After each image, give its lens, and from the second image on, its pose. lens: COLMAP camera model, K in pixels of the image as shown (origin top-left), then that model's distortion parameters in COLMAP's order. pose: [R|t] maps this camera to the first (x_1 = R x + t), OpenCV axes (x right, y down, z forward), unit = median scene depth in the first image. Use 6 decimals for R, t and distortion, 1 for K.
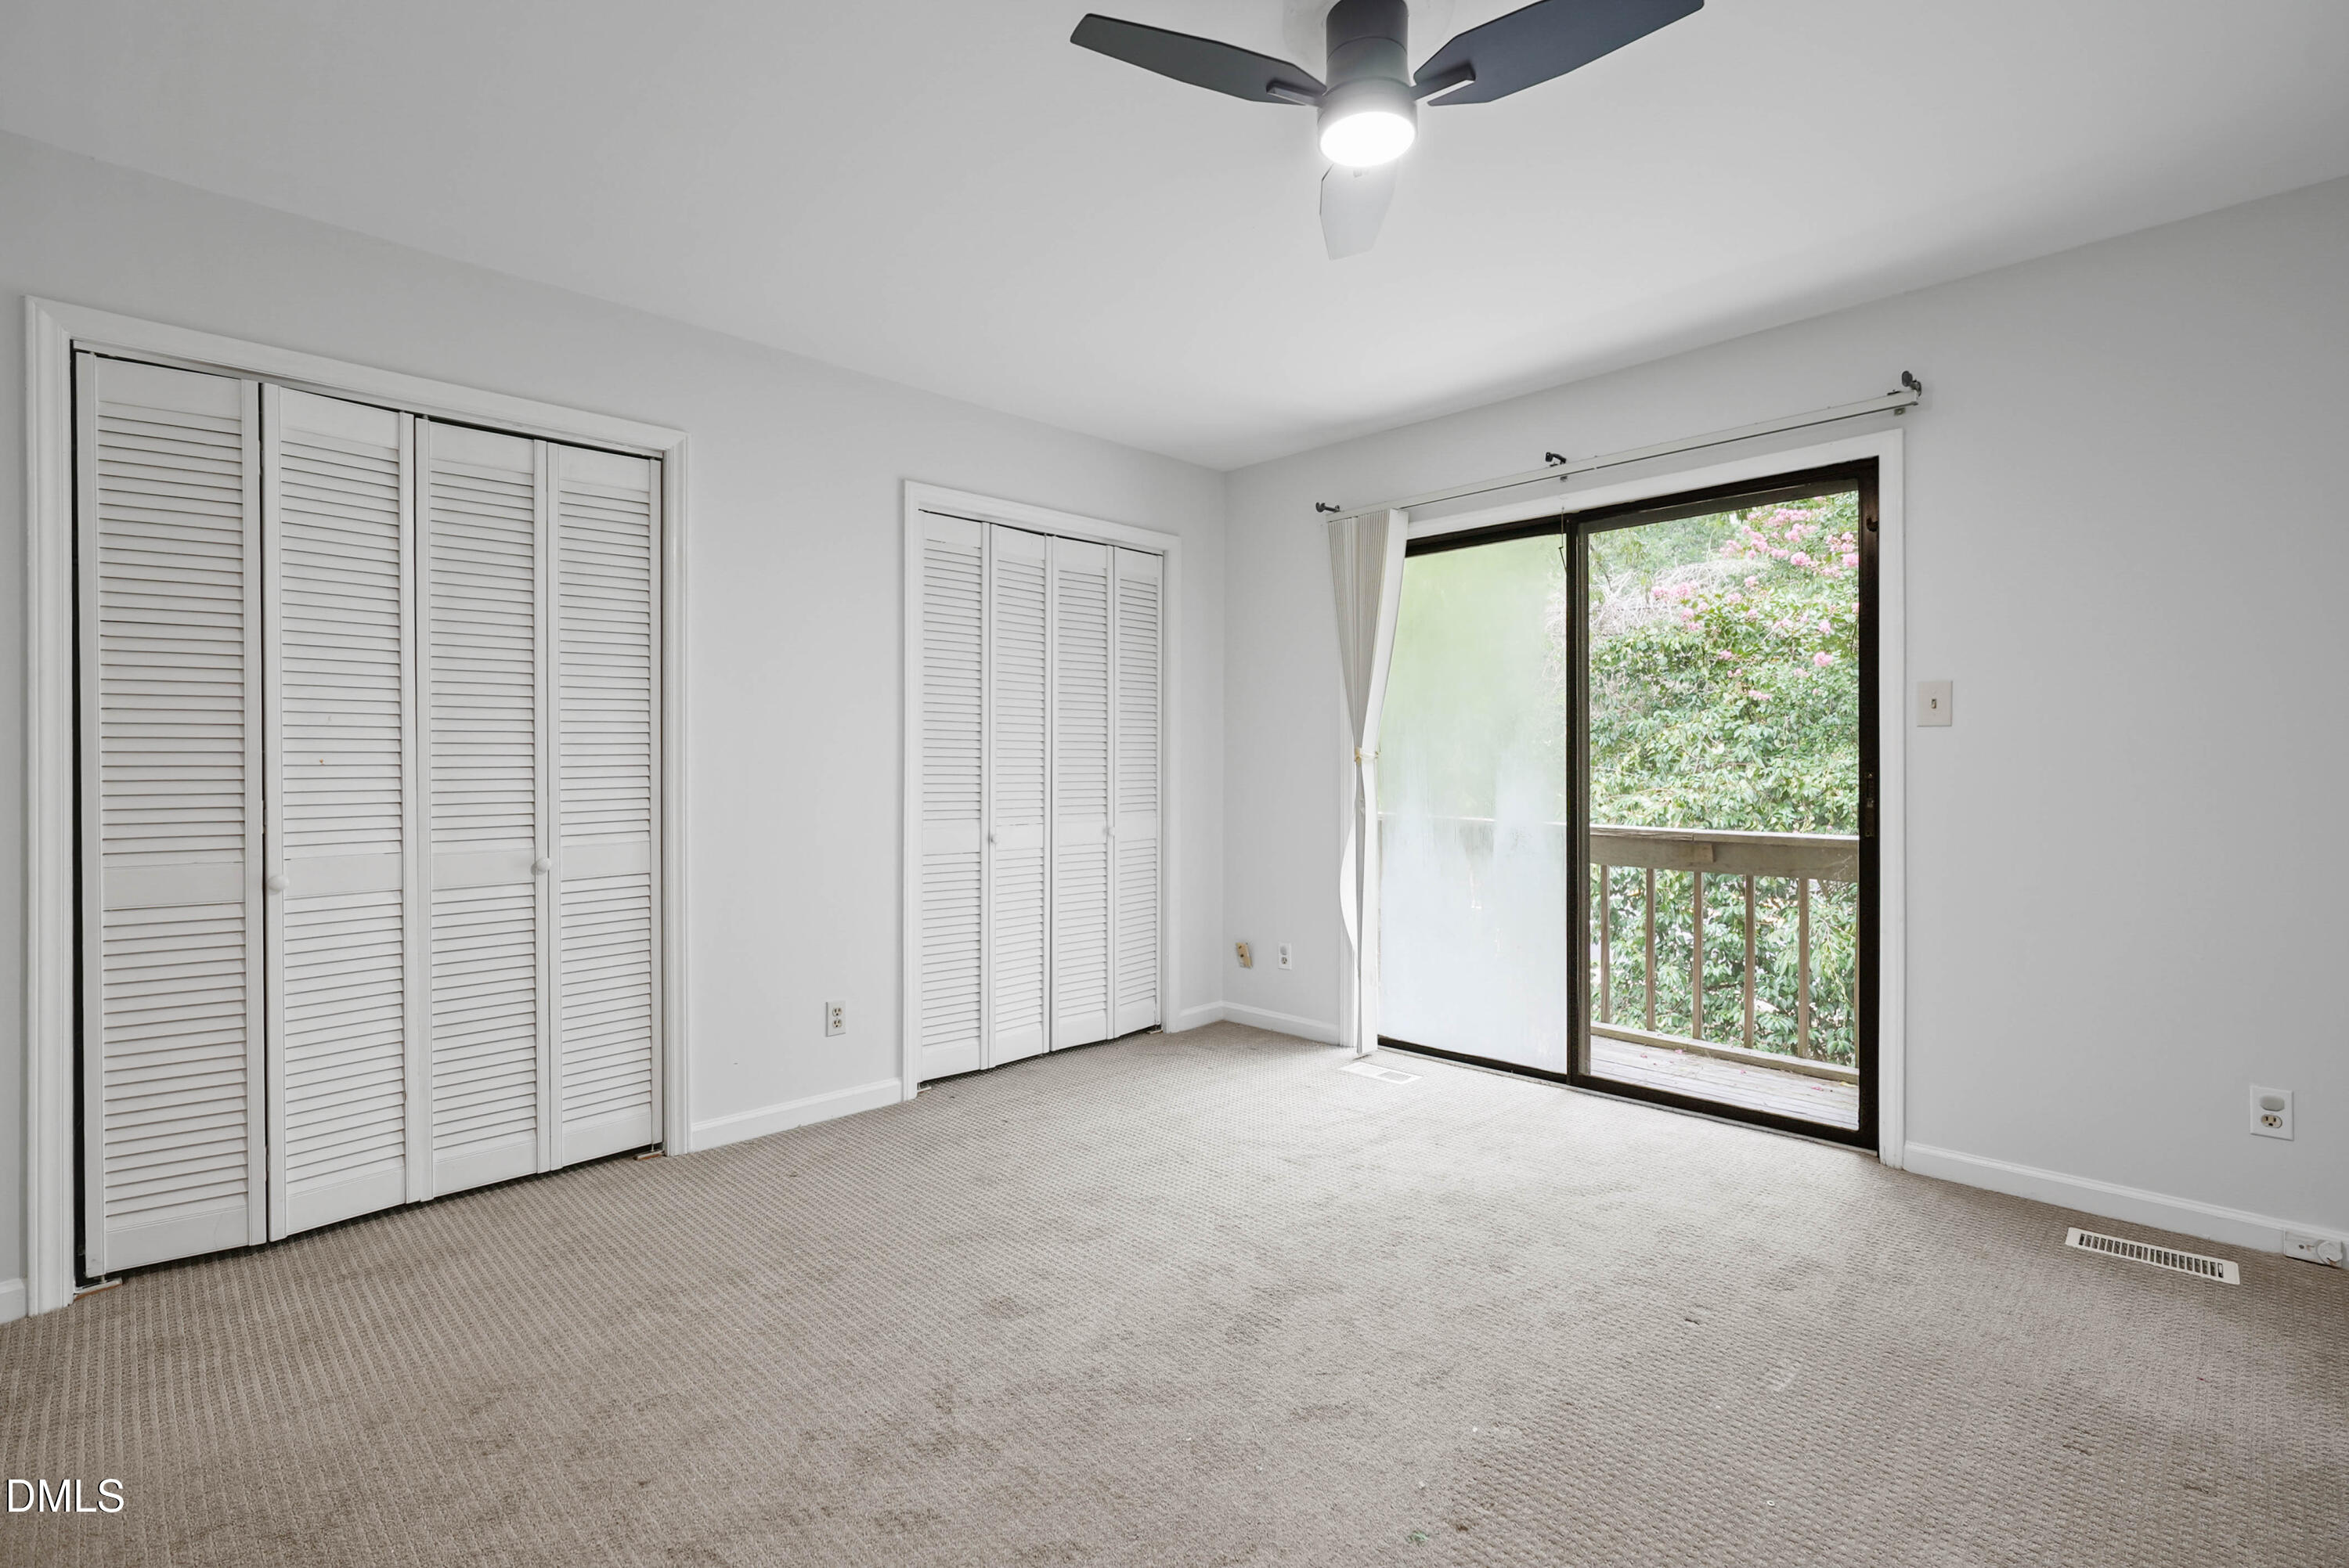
lens RADIAL K [[1064.9, 0, 1167.7], [0, 1064.9, 750.3], [0, 0, 1]] dist [-0.010562, 0.003825]
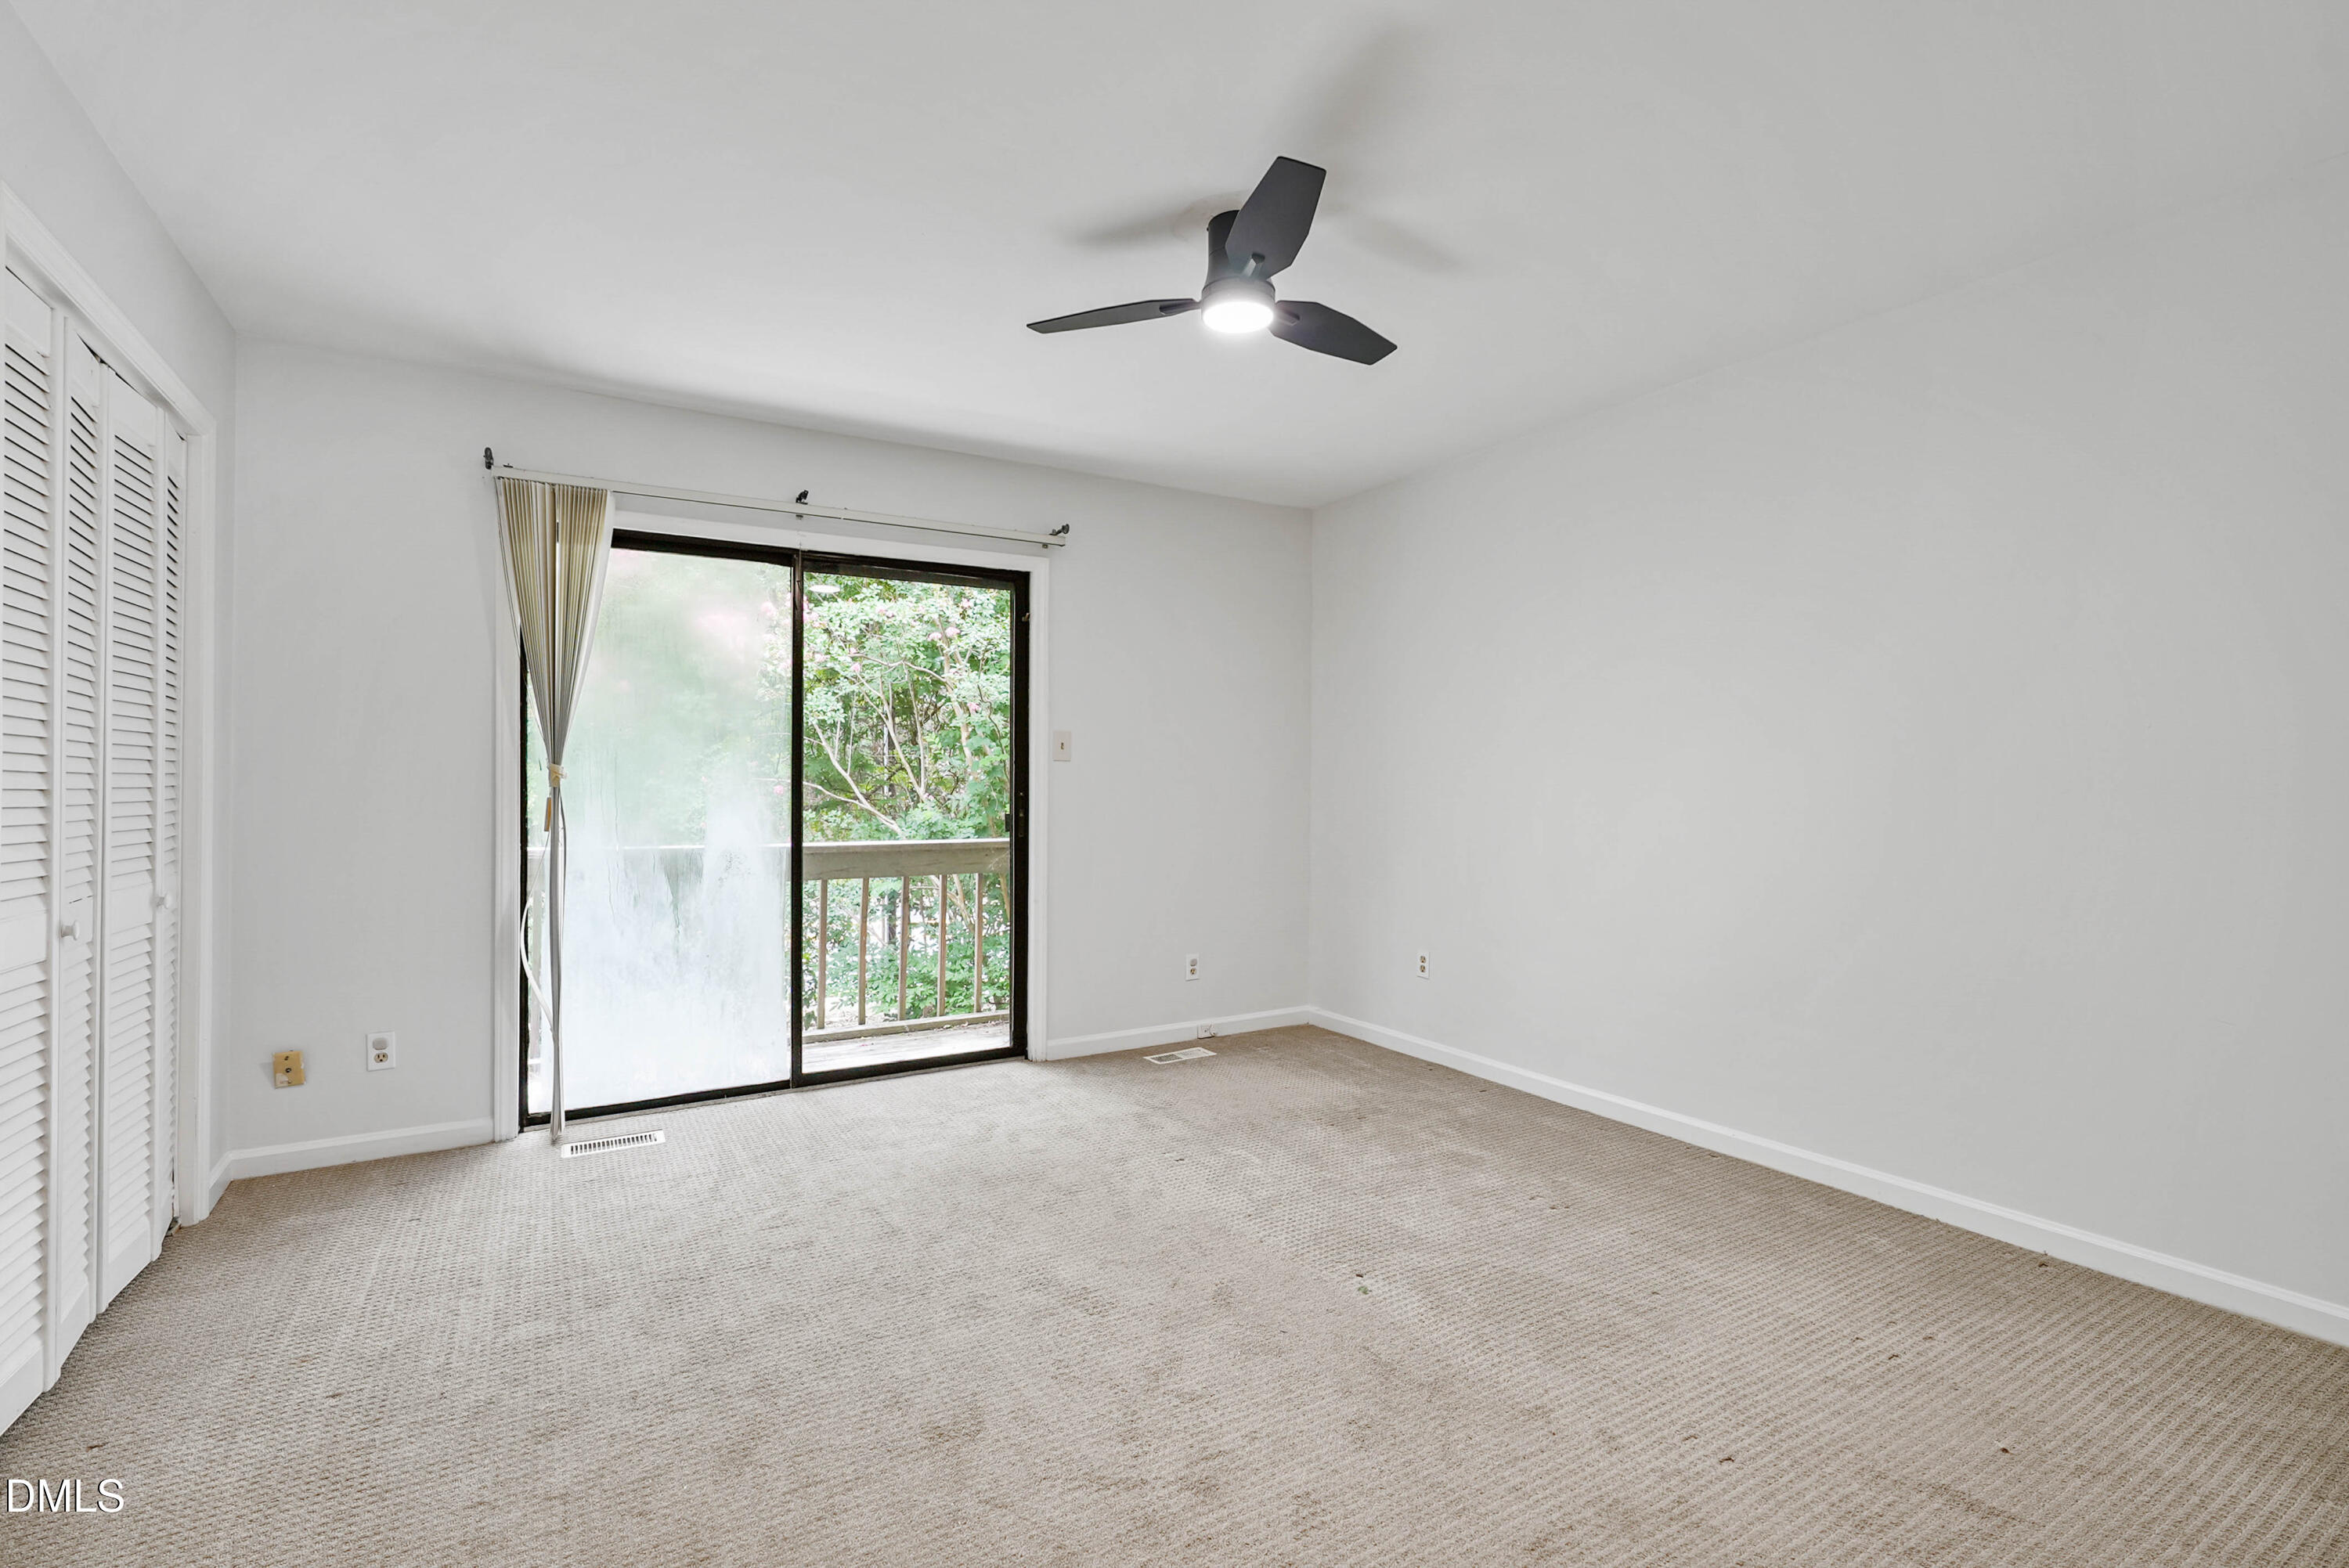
lens RADIAL K [[1064.9, 0, 1164.7], [0, 1064.9, 774.0], [0, 0, 1]] dist [-0.010562, 0.003825]
pose [[0.248223, 0.008525, 0.968665, -0.629141], [-0.013583, 0.999894, -0.005319, 0.001877], [-0.968608, -0.011837, 0.248312, 0.426356]]
